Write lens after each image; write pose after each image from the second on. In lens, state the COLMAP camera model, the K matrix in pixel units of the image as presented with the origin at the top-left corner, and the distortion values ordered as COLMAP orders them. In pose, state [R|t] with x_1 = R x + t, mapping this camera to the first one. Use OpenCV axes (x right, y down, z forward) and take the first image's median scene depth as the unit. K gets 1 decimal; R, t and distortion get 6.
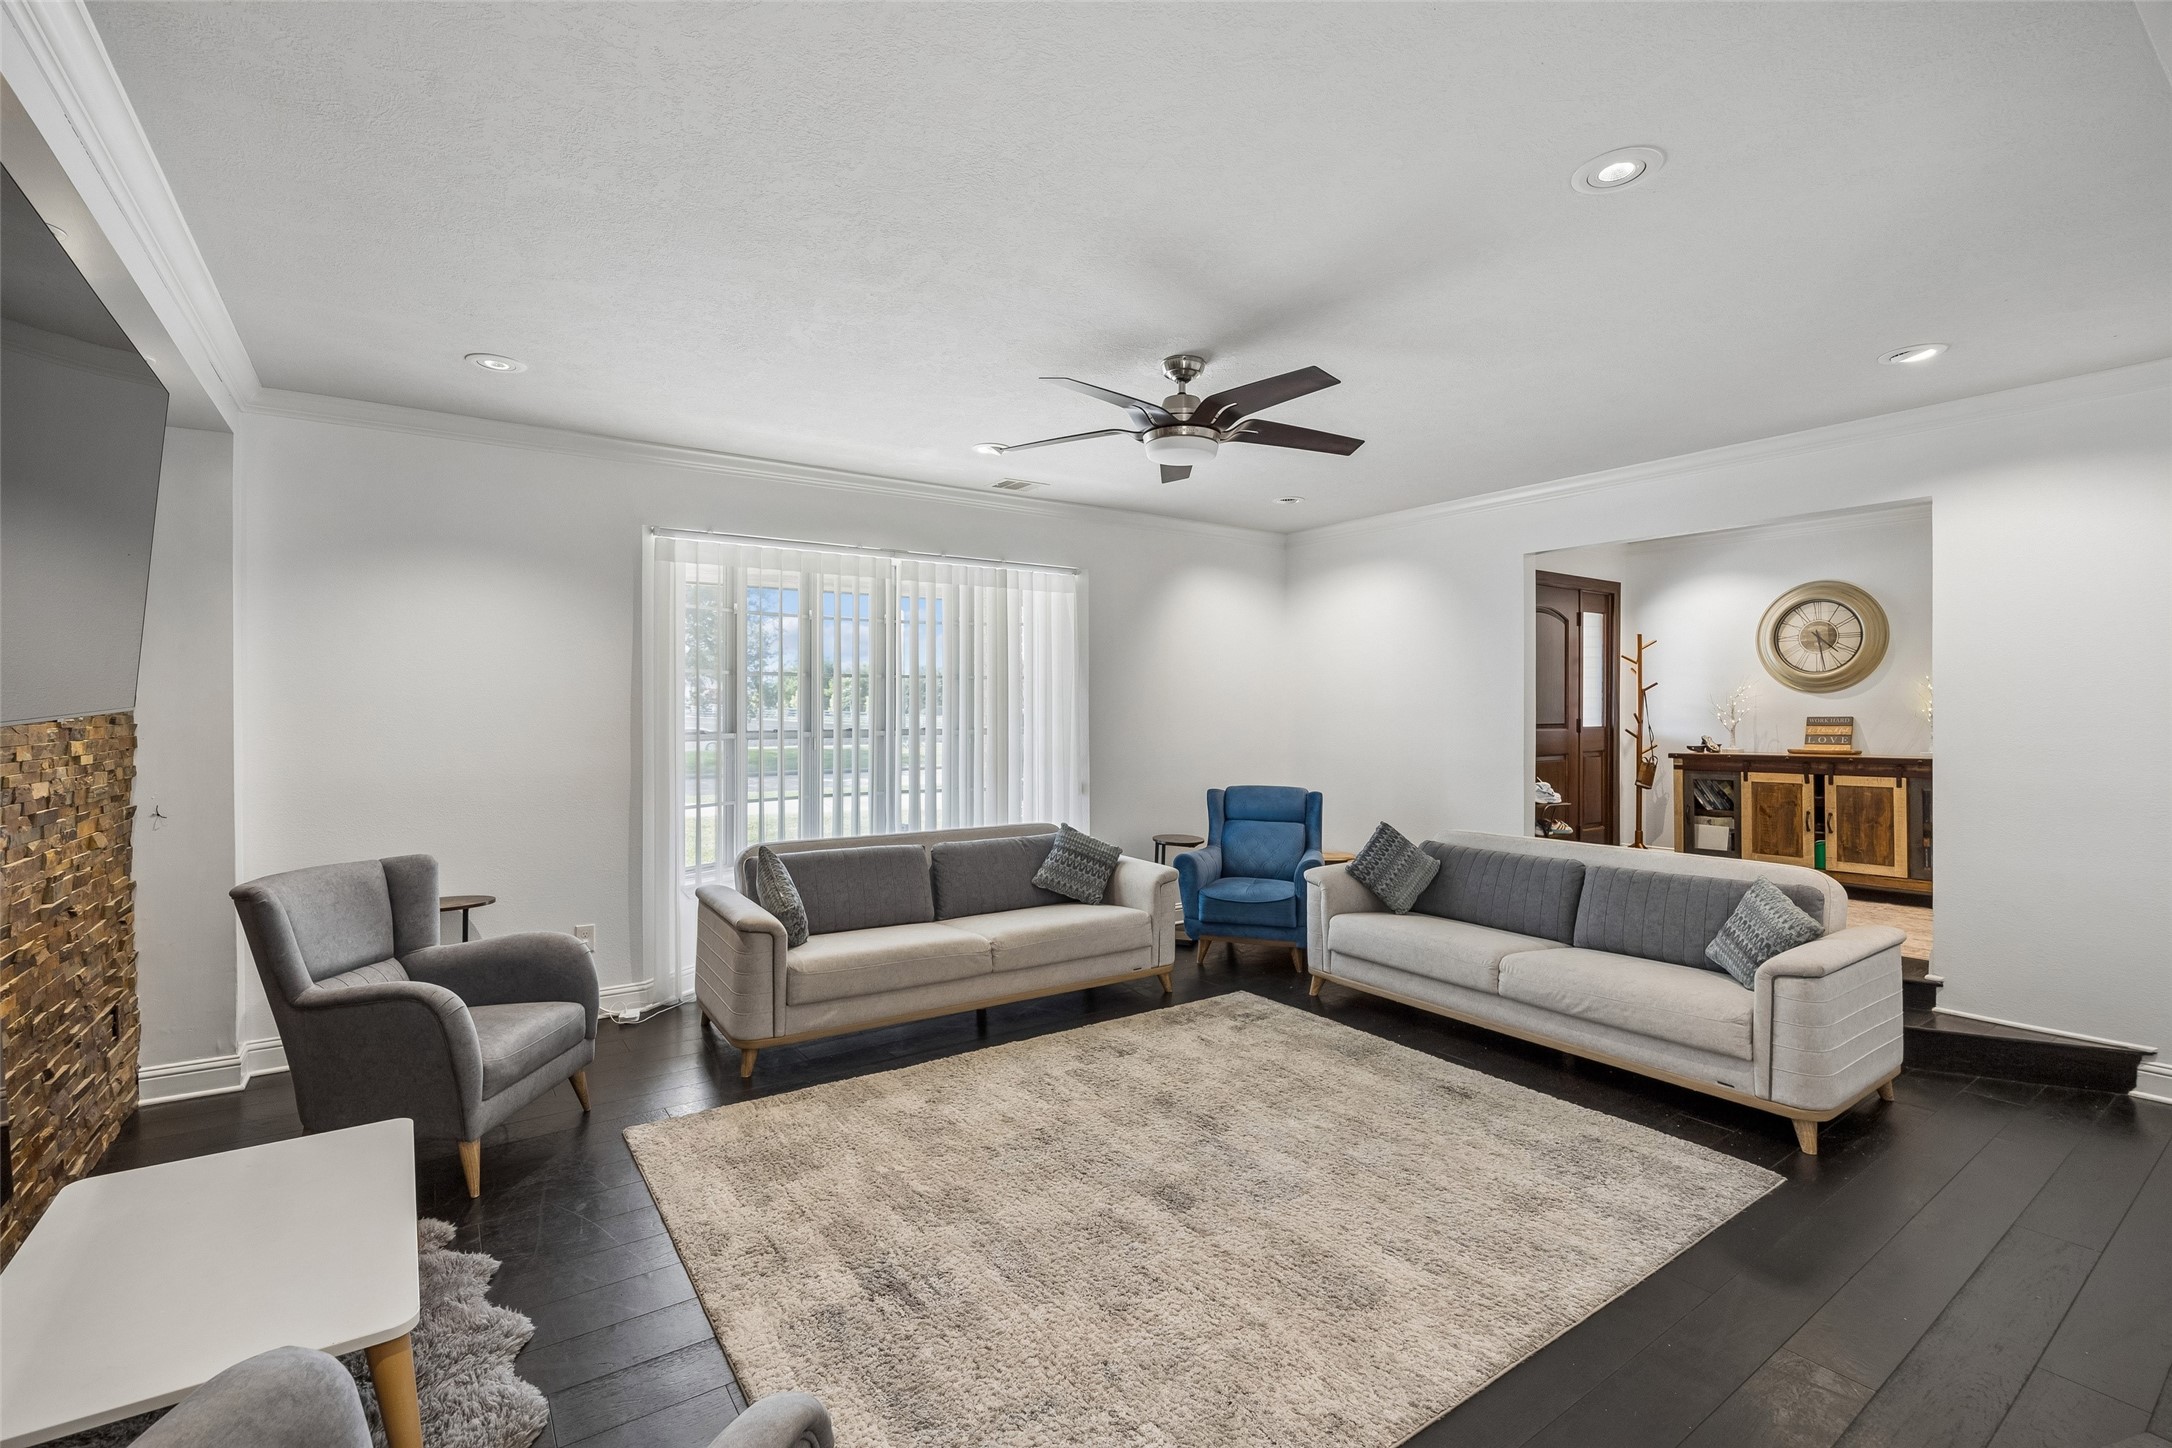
lens RADIAL K [[961.3, 0, 1085.1], [0, 961.3, 715.3], [0, 0, 1]] dist [-0.003664, -0.000259]
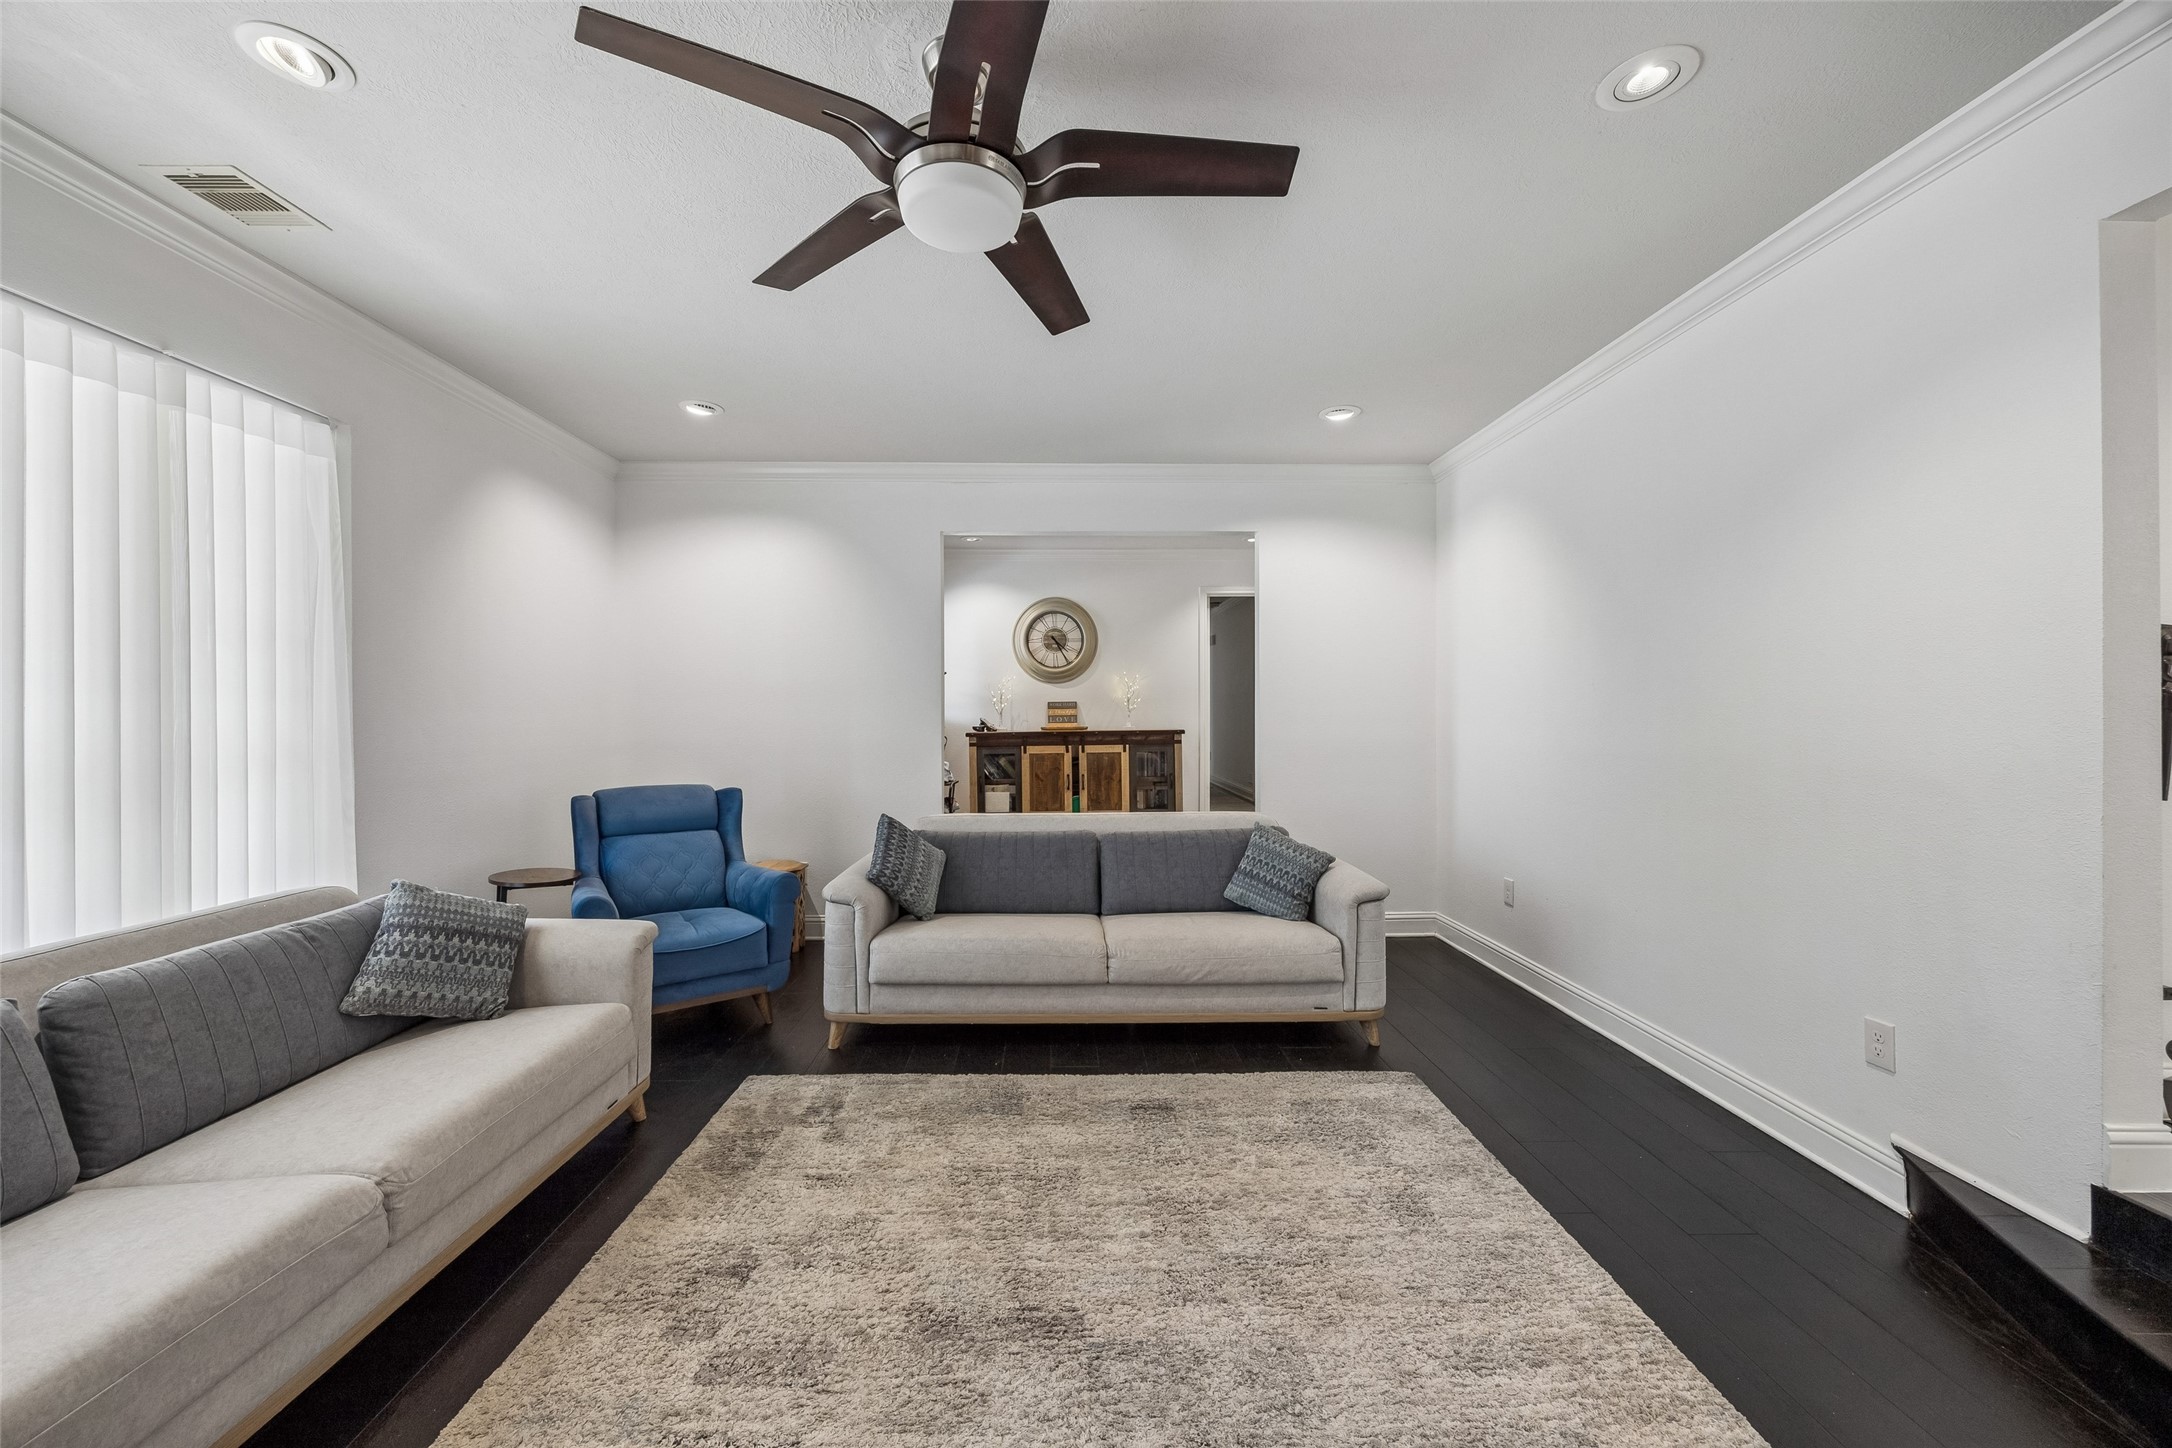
lens RADIAL K [[826.6, 0, 1072.1], [0, 826.6, 718.0], [0, 0, 1]] dist [-0.004344, 0.000011]
pose [[0.558779, -0.006445, 0.829292, -0.194708], [0.005518, 0.999977, 0.004054, 0.024886], [-0.829298, 0.002311, 0.558801, 0.456398]]
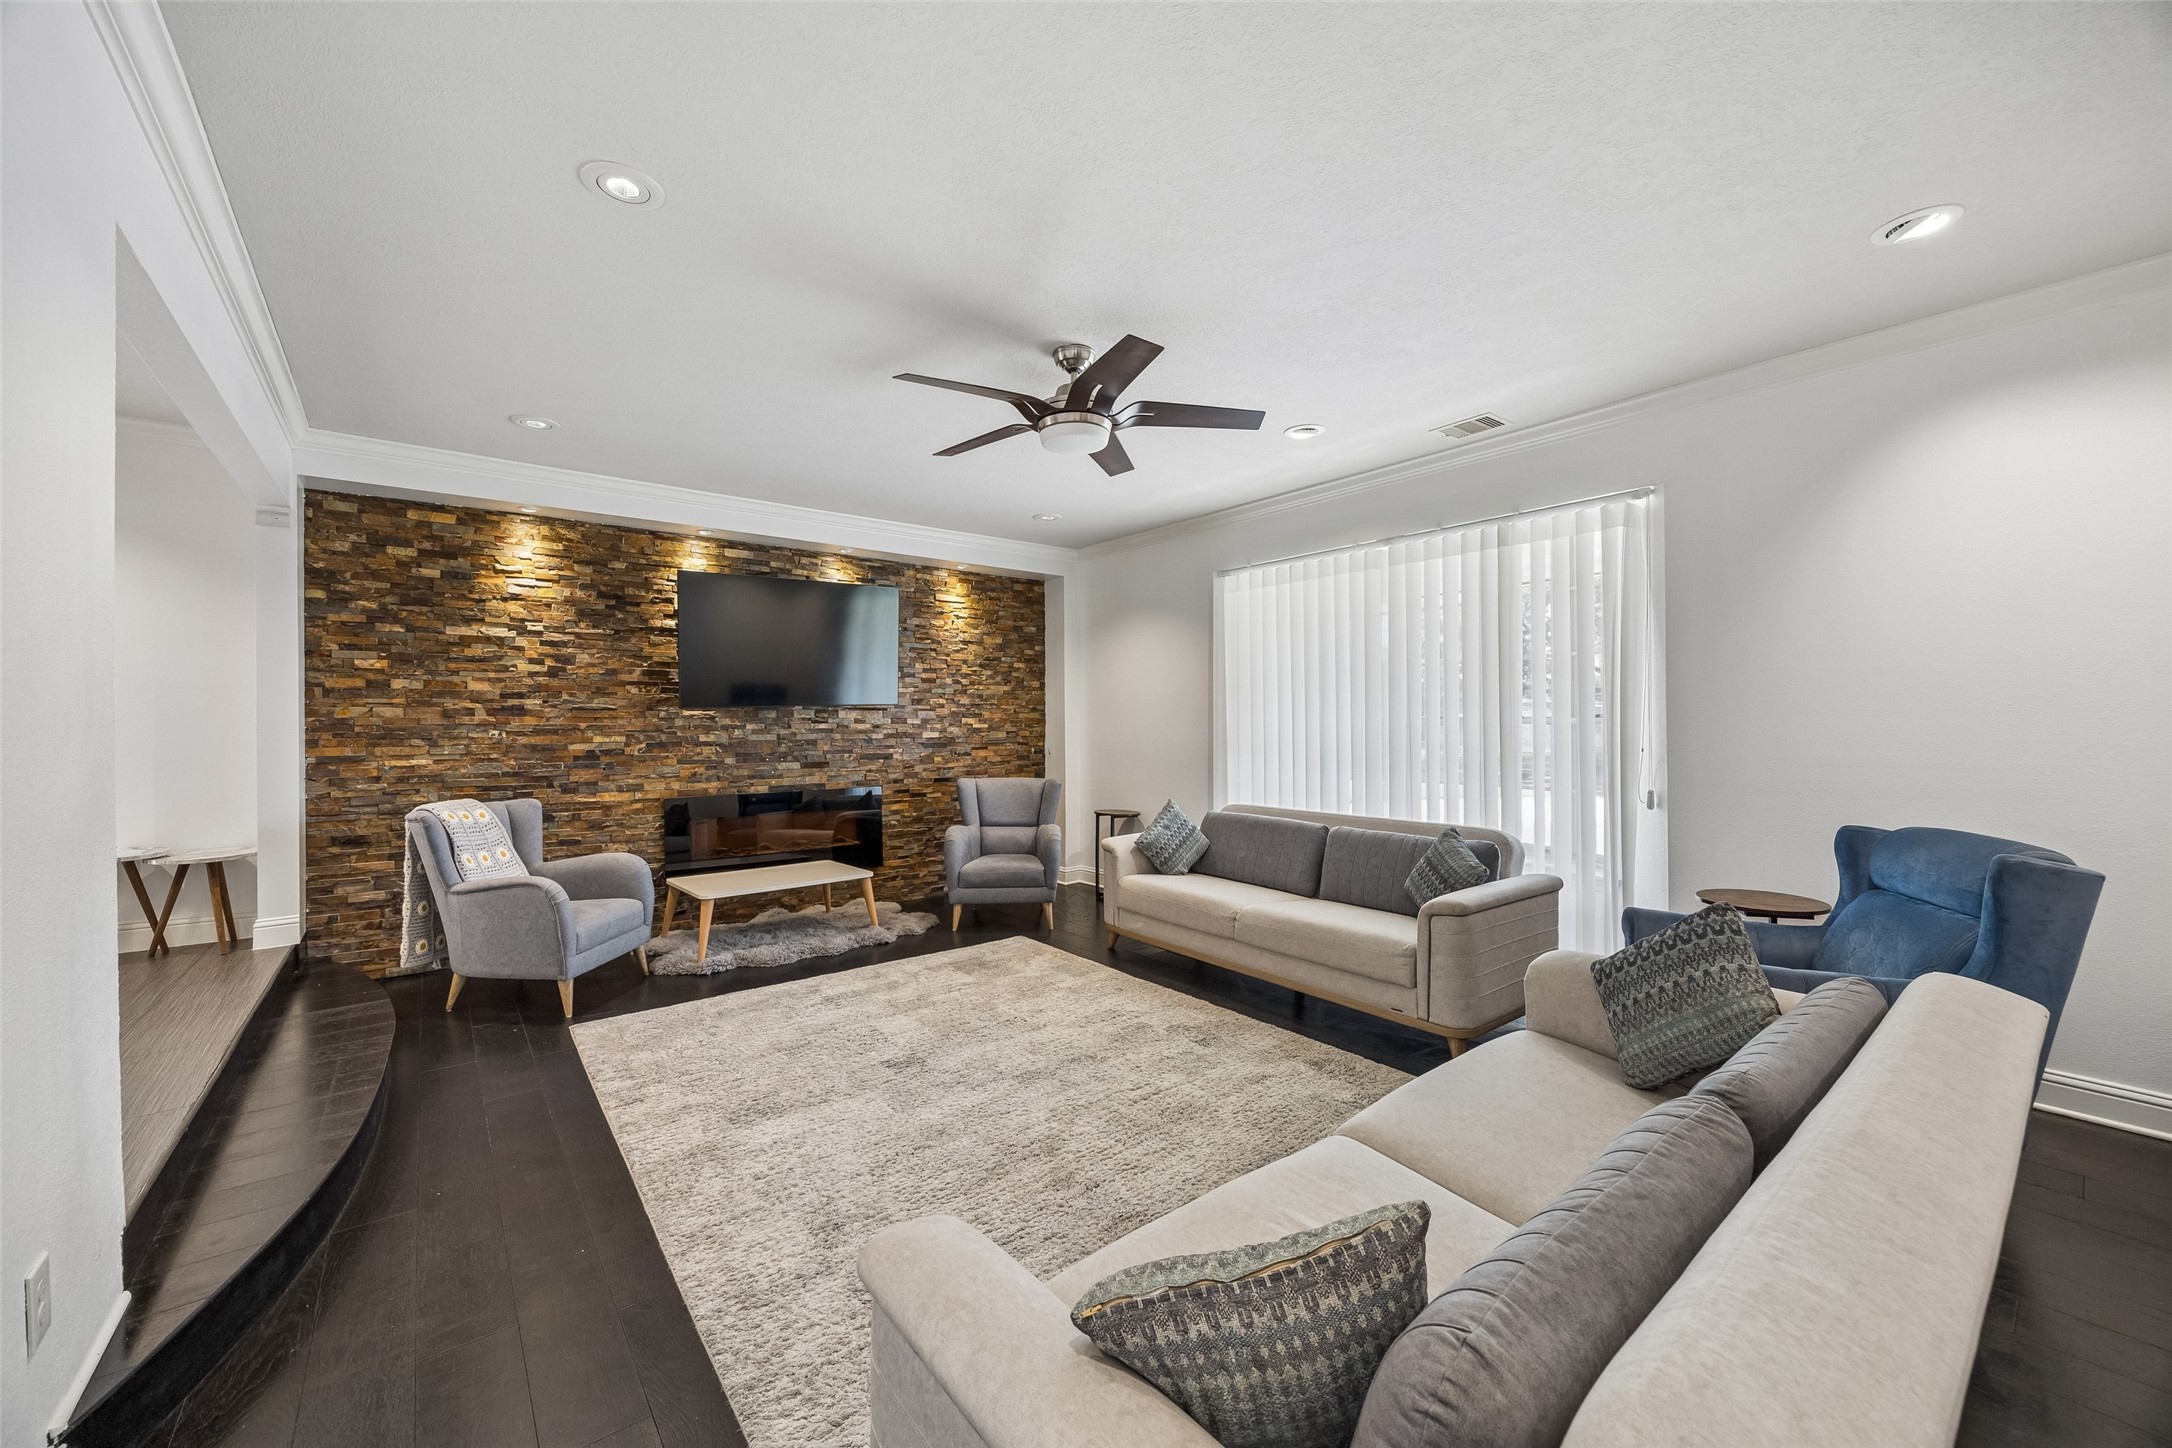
lens RADIAL K [[824.9, 0, 1072.3], [0, 824.9, 724.2], [0, 0, 1]] dist [-0.000019, 0.000047]
pose [[0.055080, 0.001644, -0.998481, 0.686469], [0.001097, 0.999998, 0.001707, 0.022083], [0.998481, -0.001190, 0.055078, 0.655009]]
